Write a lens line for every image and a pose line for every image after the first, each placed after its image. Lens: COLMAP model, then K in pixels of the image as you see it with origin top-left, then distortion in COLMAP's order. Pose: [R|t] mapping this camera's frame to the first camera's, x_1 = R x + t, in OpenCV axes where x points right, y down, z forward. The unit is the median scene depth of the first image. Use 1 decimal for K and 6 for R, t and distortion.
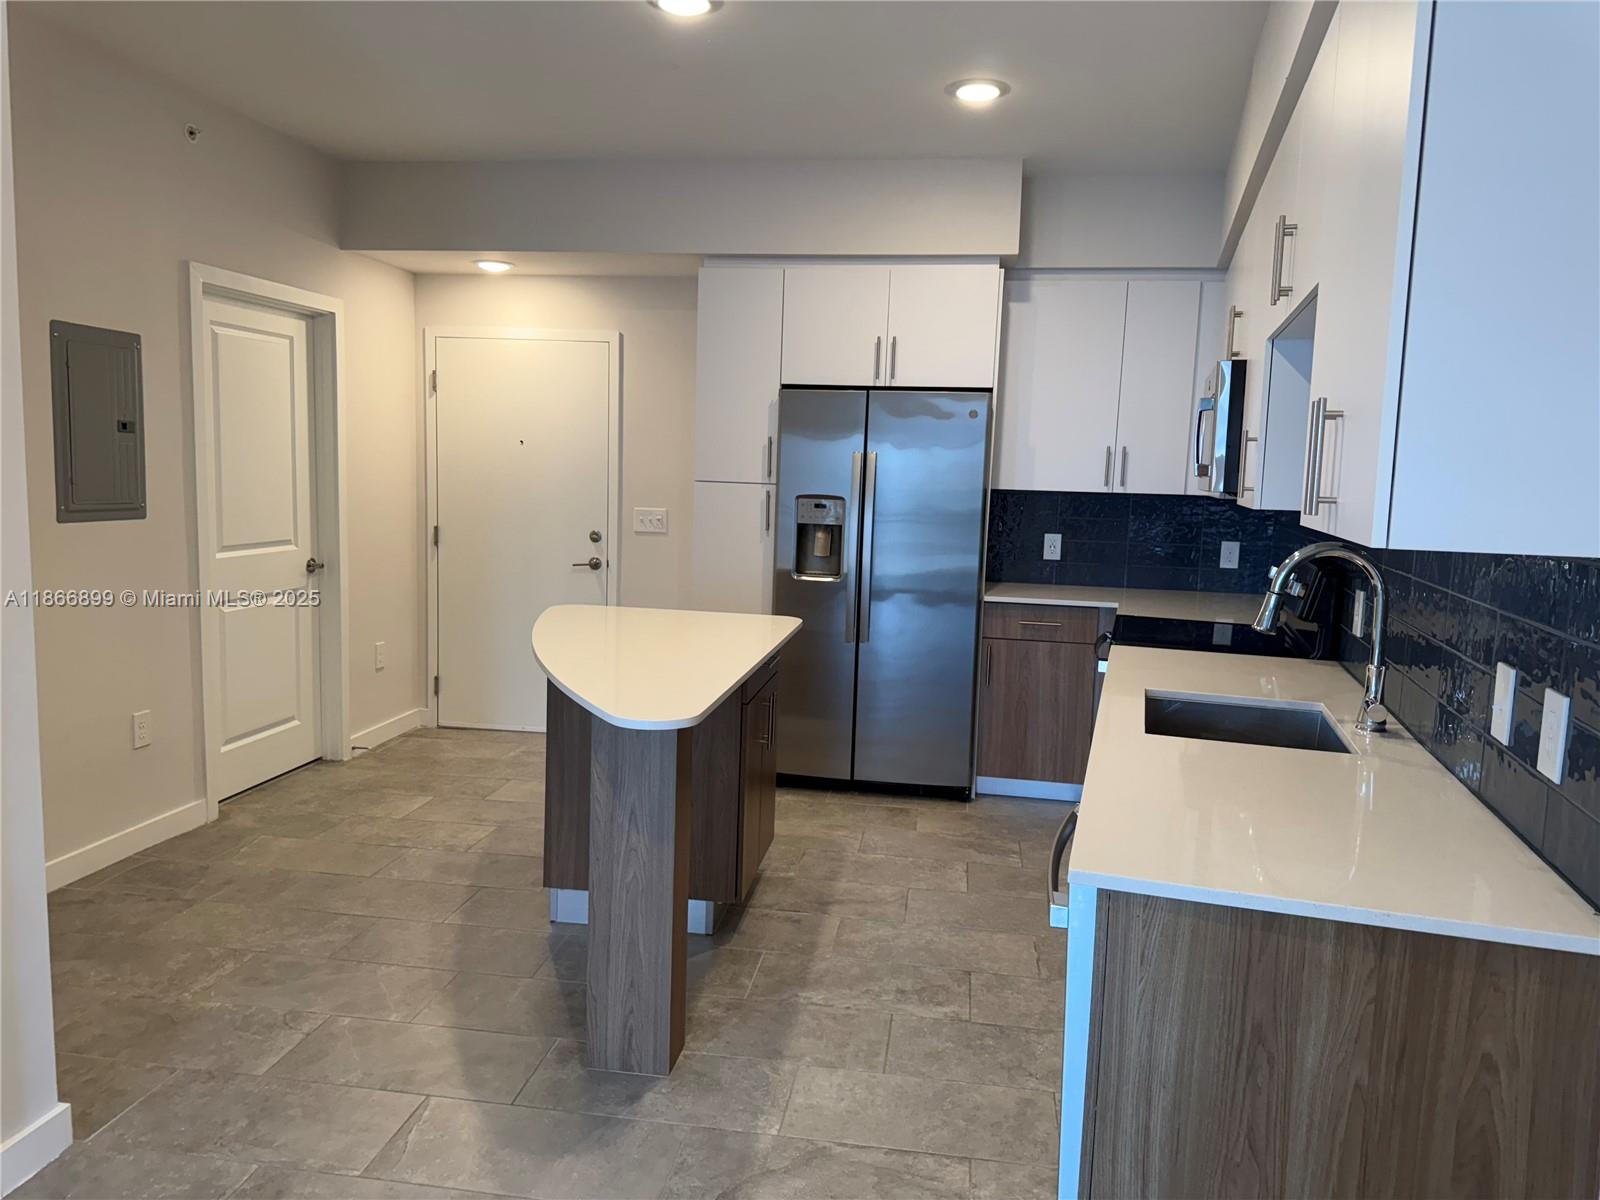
lens RADIAL K [[1126.3, 0, 800.0], [0, 1126.3, 600.0], [0, 0, 1]] dist [0.025133, -0.001547]
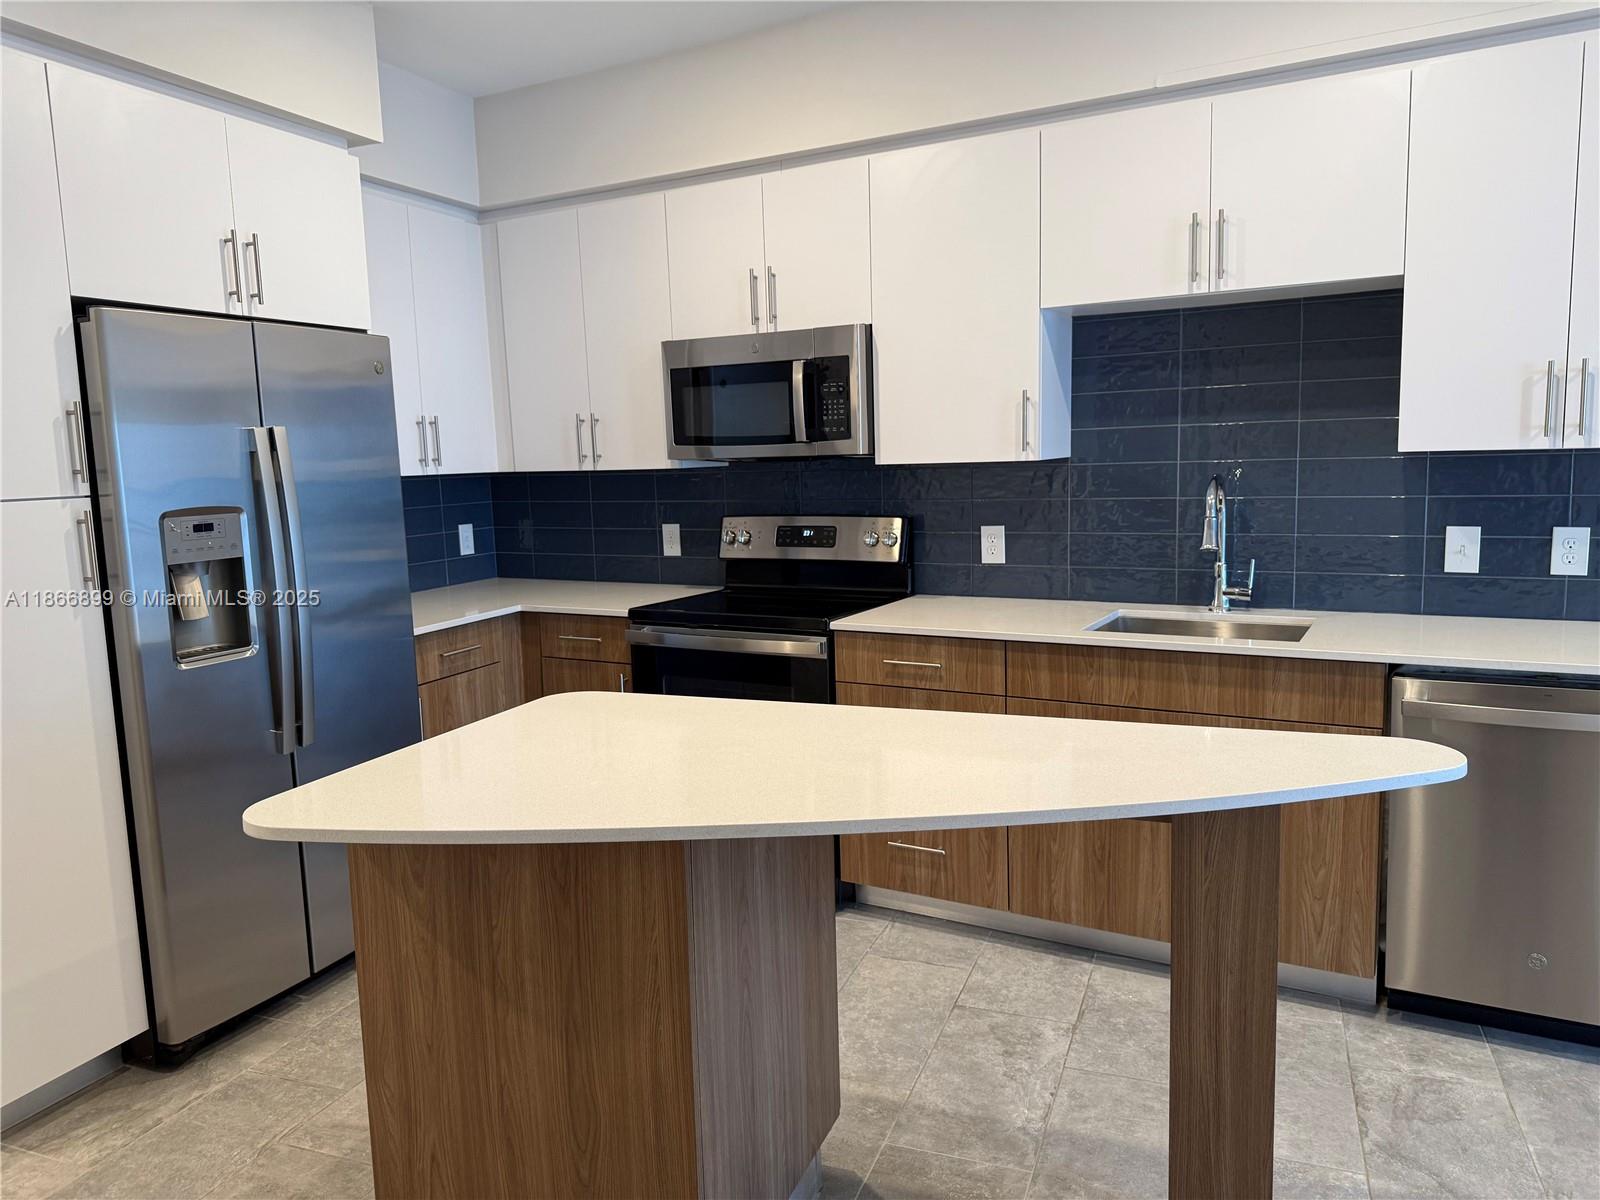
lens RADIAL K [[1126.3, 0, 800.0], [0, 1126.3, 600.0], [0, 0, 1]] dist [0.025133, -0.001547]
pose [[0.200794, -0.163788, 0.965844, -0.692172], [0.138158, 0.980805, 0.137603, -0.126779], [-0.969842, 0.105809, 0.219569, 0.897896]]
